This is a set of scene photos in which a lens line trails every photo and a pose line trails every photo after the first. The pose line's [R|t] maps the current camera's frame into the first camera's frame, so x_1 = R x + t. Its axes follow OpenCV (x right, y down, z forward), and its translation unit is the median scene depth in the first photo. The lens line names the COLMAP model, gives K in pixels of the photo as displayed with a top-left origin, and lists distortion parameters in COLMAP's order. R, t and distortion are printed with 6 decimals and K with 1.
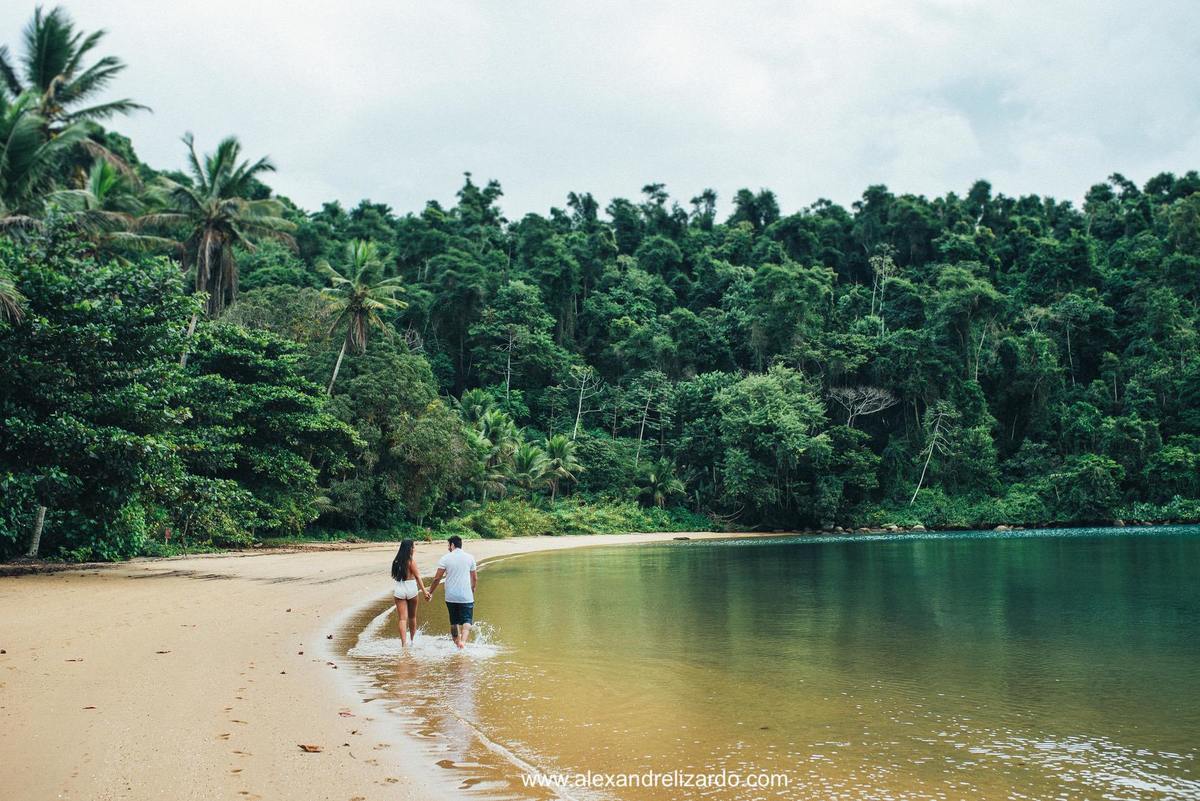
lens RADIAL K [[1168.4, 0, 599.6], [0, 1168.4, 401.3], [0, 0, 1]] dist [-0.019224, 0.000000]
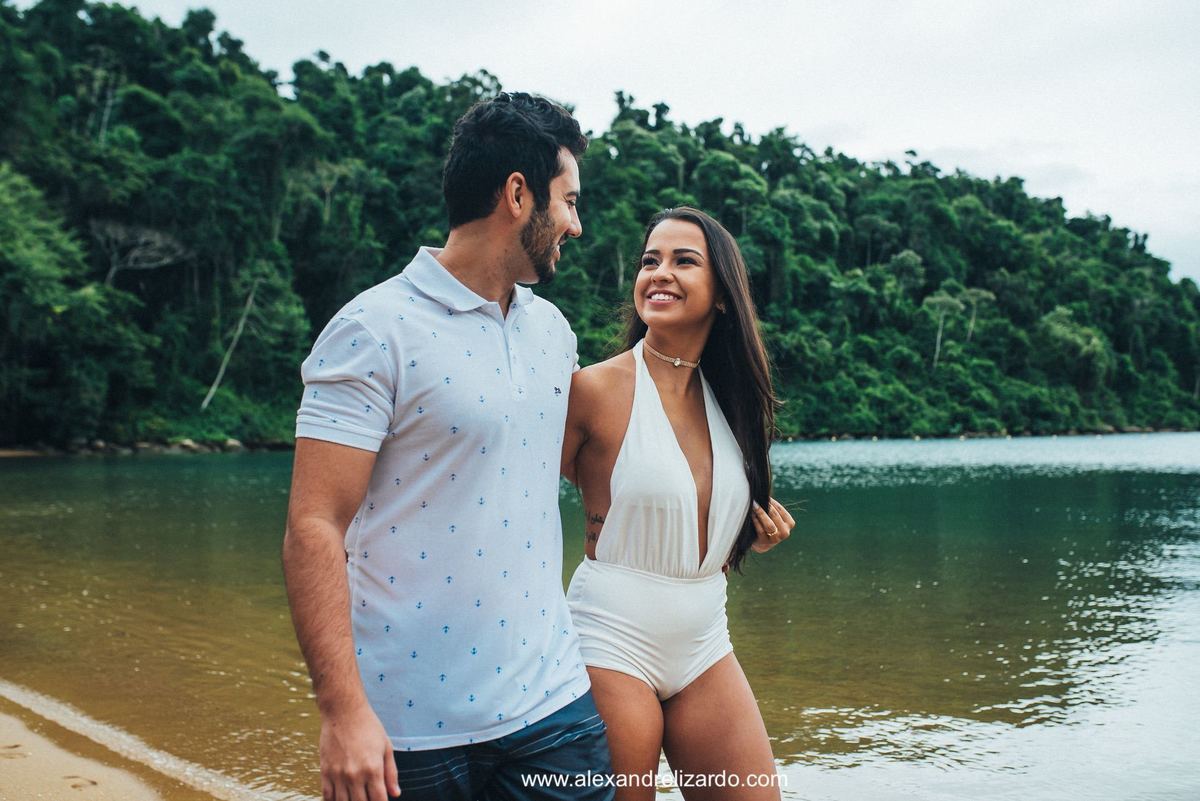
lens RADIAL K [[1168.4, 0, 599.7], [0, 1168.4, 396.9], [0, 0, 1]] dist [-0.019224, 0.000000]
pose [[0.700138, 0.041802, 0.712783, -0.049600], [-0.080861, 0.996505, 0.020984, 0.047487], [-0.709414, -0.072328, 0.701071, 0.361815]]
